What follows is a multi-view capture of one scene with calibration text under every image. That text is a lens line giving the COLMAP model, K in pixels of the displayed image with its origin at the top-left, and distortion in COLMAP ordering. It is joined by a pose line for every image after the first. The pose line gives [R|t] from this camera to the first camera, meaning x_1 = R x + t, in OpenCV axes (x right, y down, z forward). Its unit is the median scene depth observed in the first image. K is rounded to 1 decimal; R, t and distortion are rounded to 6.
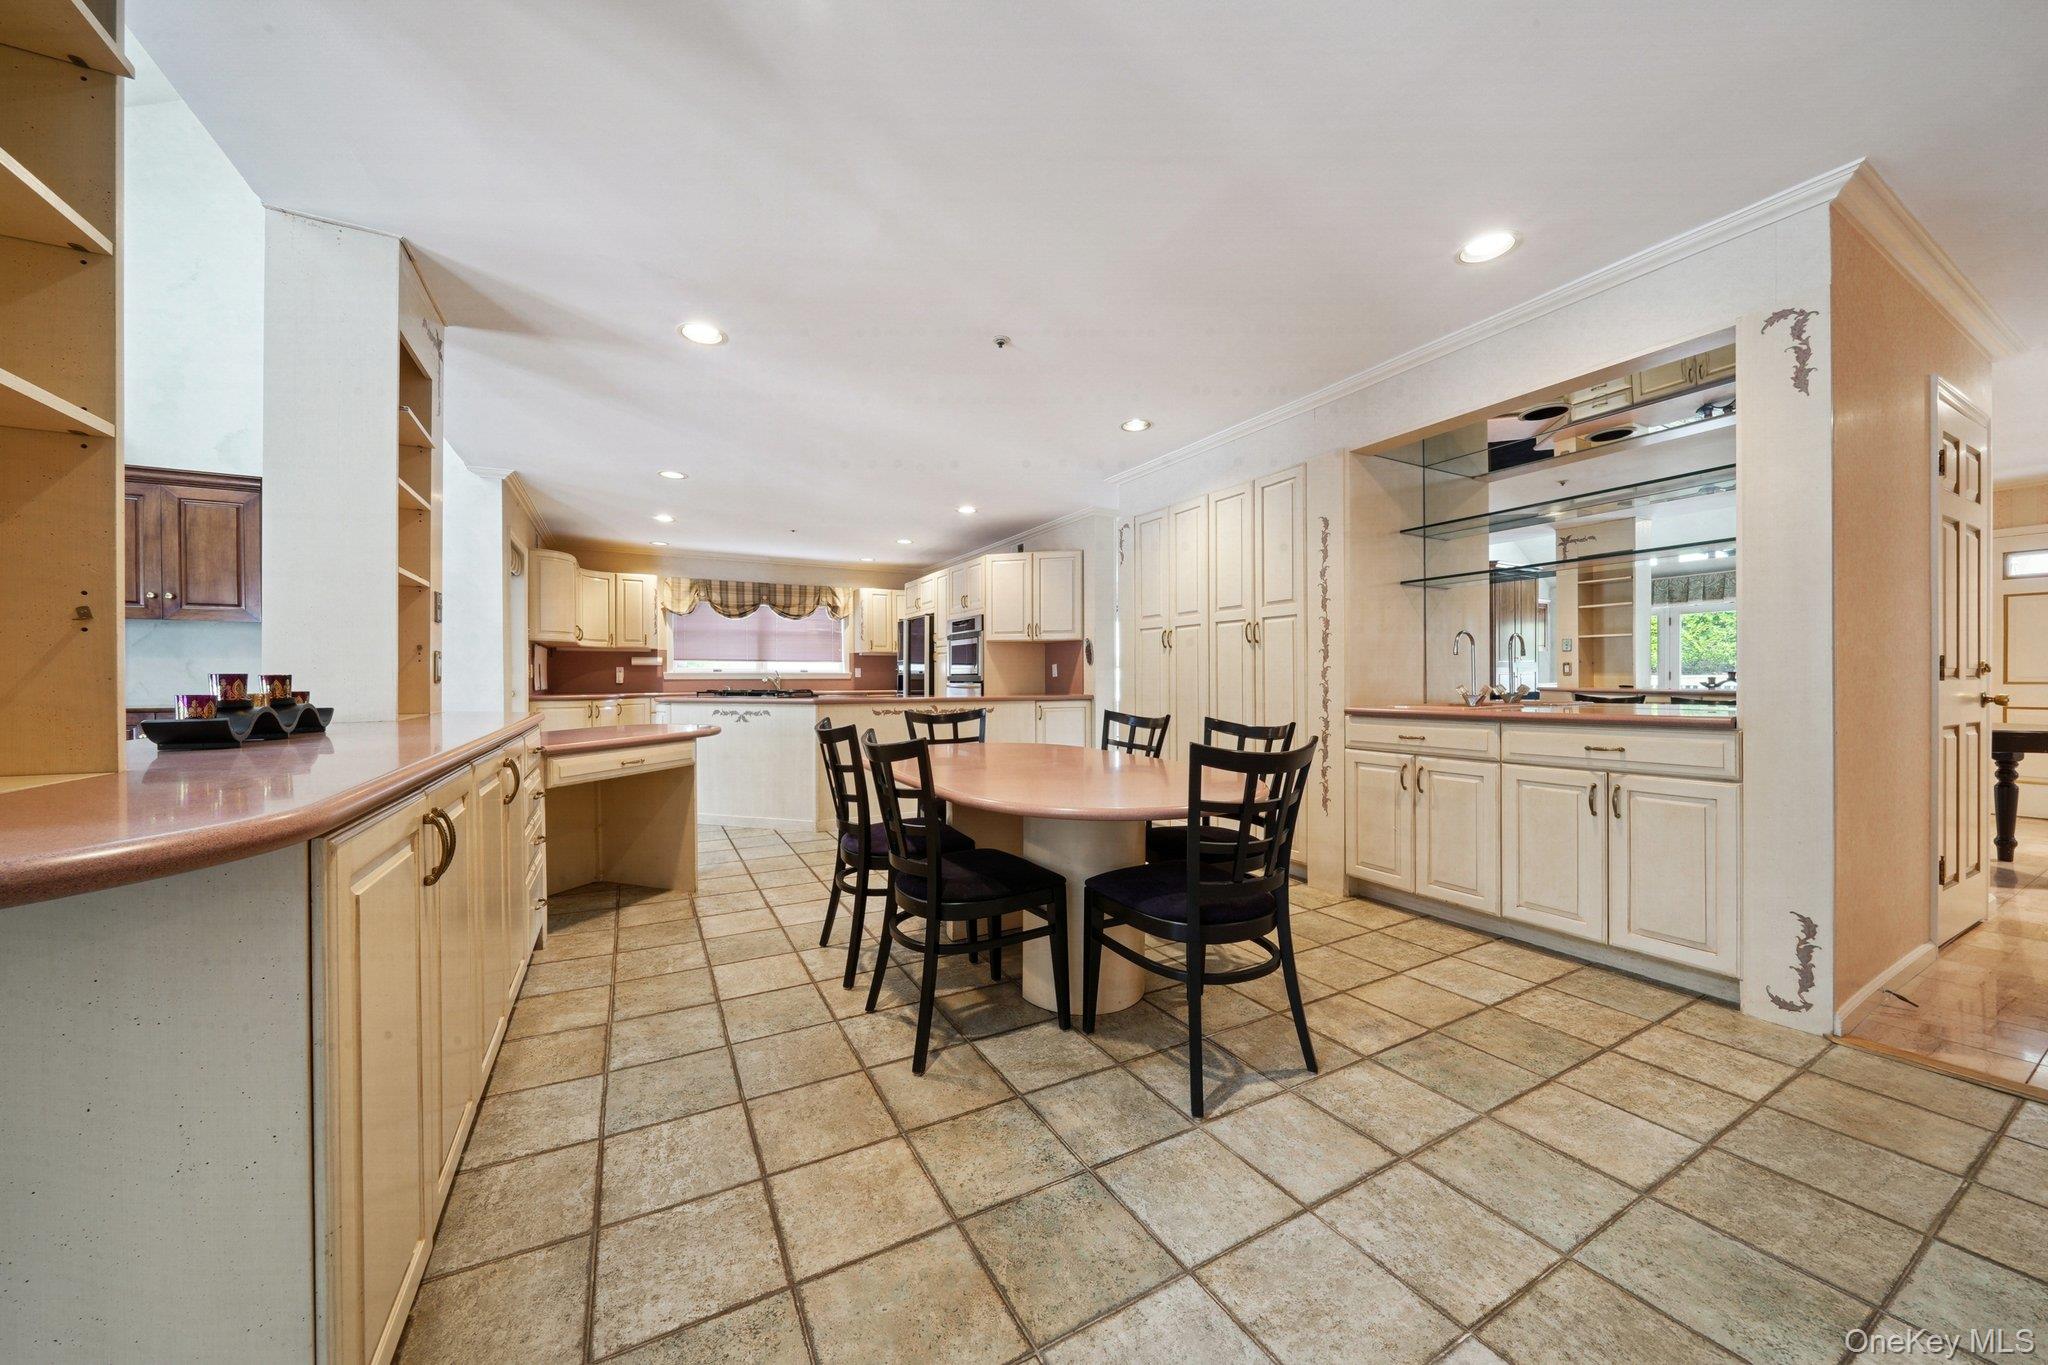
lens RADIAL K [[708.8, 0, 1021.7], [0, 708.8, 682.6], [0, 0, 1]] dist [-0.000723, -0.000010]
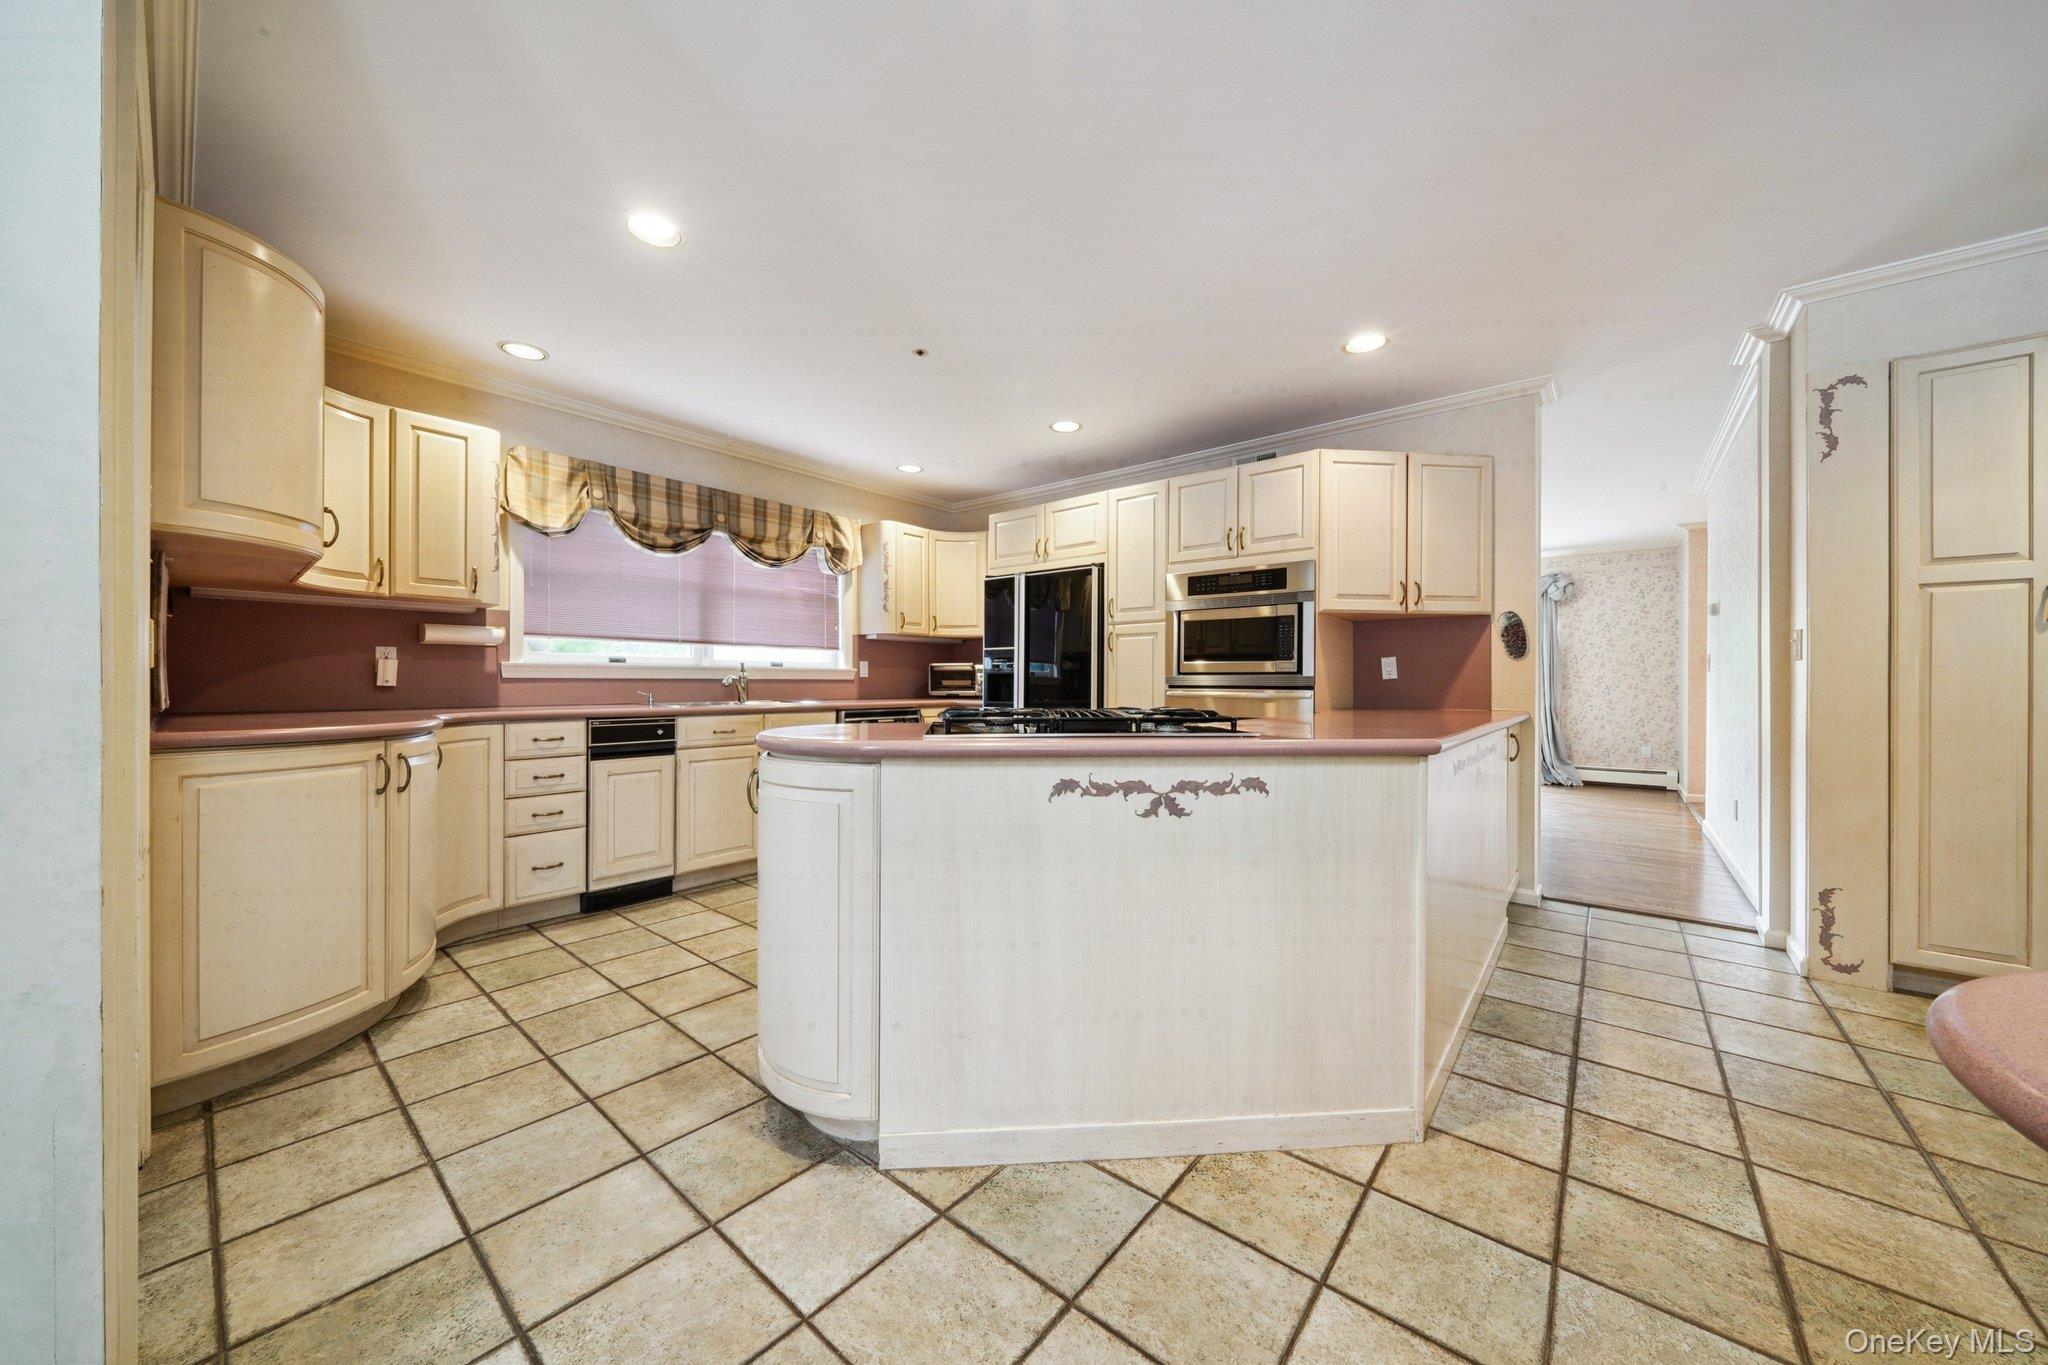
lens RADIAL K [[708.8, 0, 1028.7], [0, 708.8, 683.1], [0, 0, 1]] dist [-0.000723, -0.000010]
pose [[0.927183, 0.004617, 0.374581, -0.356594], [-0.003549, 0.999987, -0.003542, -0.001114], [-0.374593, 0.001955, 0.927187, 0.460138]]
